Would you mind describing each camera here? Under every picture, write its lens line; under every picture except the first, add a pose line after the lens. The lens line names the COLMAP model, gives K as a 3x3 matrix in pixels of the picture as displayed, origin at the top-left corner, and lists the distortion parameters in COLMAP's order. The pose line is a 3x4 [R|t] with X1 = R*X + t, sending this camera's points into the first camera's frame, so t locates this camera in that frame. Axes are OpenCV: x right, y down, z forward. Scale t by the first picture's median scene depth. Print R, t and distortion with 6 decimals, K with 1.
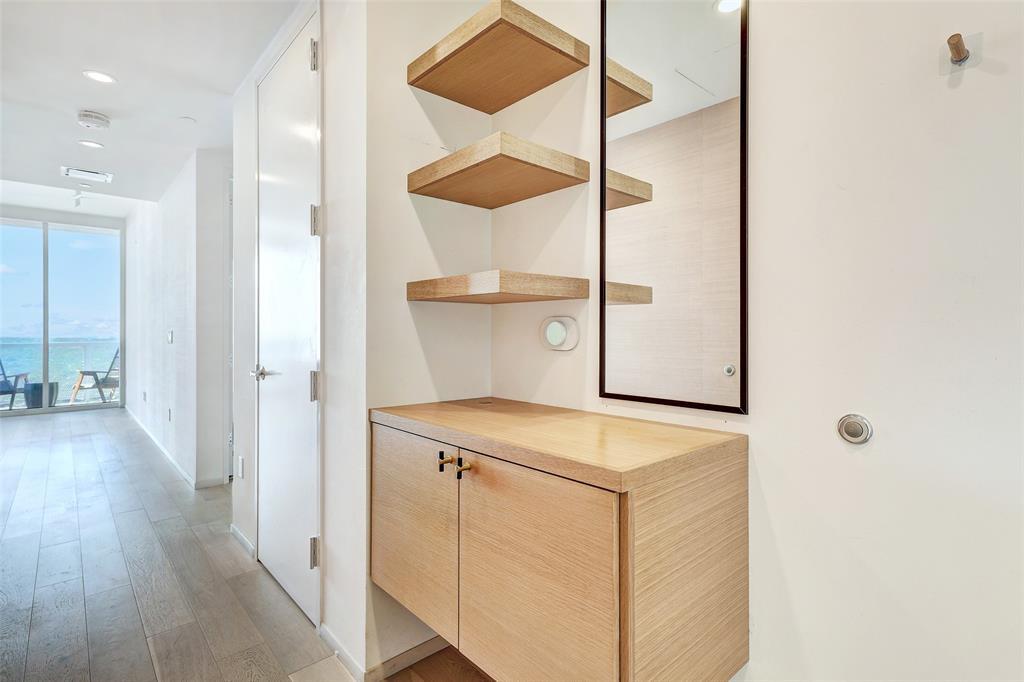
lens RADIAL K [[496.6, 0, 515.2], [0, 496.6, 332.6], [0, 0, 1]] dist [0.000057, 0.000058]
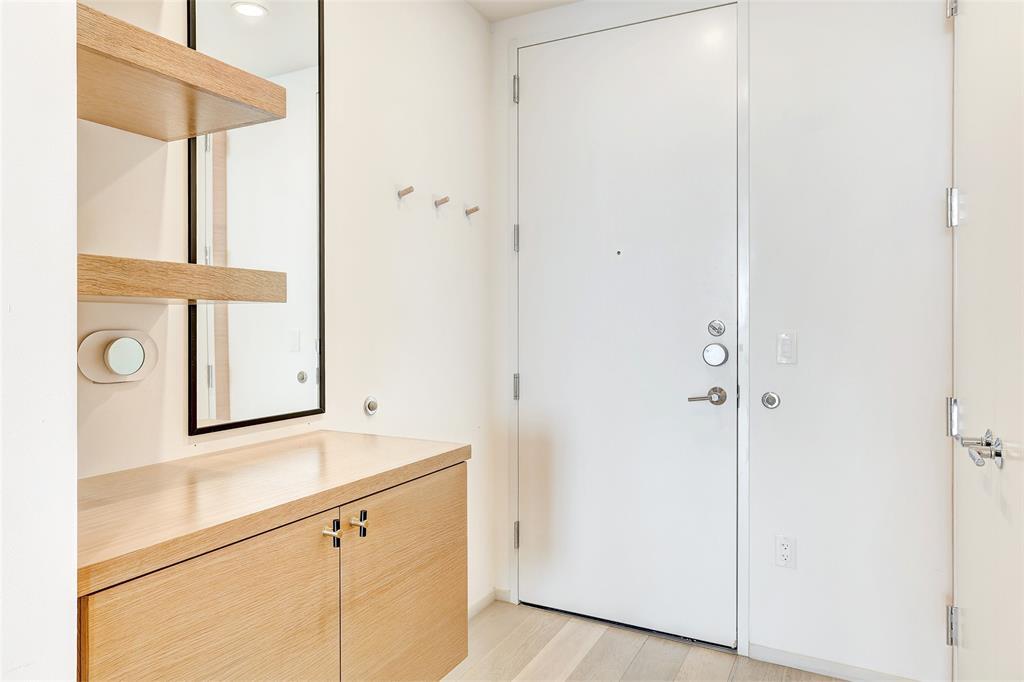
lens RADIAL K [[654.7, 0, 511.8], [0, 654.7, 336.4], [0, 0, 1]] dist [-0.000939, -0.000028]
pose [[-0.364097, -0.016930, 0.931207, -1.164083], [-0.002964, 0.999851, 0.017019, -0.049791], [-0.931356, 0.003437, -0.364093, 1.136862]]
